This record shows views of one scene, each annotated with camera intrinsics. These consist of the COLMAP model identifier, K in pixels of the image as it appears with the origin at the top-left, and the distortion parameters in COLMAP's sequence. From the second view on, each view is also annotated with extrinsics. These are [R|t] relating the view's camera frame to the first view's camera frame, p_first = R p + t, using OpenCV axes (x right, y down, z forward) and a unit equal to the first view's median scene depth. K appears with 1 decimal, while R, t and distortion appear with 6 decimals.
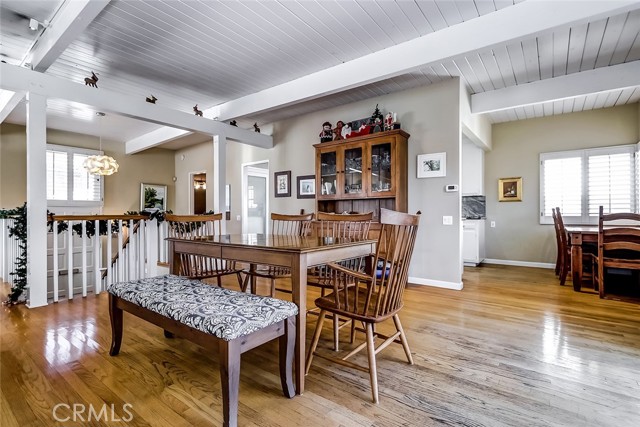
lens RADIAL K [[295.3, 0, 329.7], [0, 295.3, 215.5], [0, 0, 1]] dist [0.001710, -0.001319]
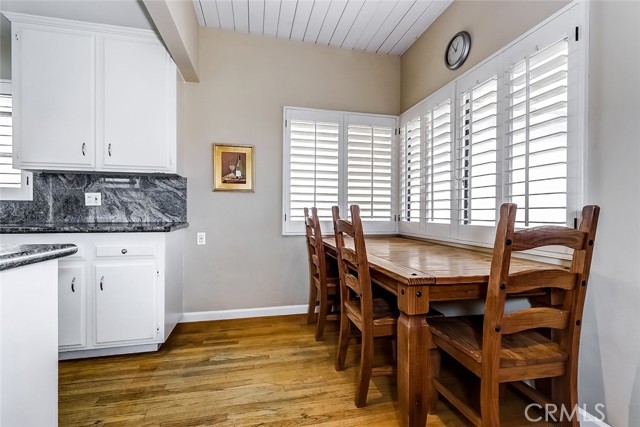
lens RADIAL K [[295.3, 0, 324.3], [0, 295.3, 214.5], [0, 0, 1]] dist [0.001710, -0.001319]
pose [[0.646019, 0.003314, 0.763314, 0.385339], [-0.006694, 0.999977, 0.001324, -0.012356], [-0.763292, -0.005965, 0.646026, 0.658705]]
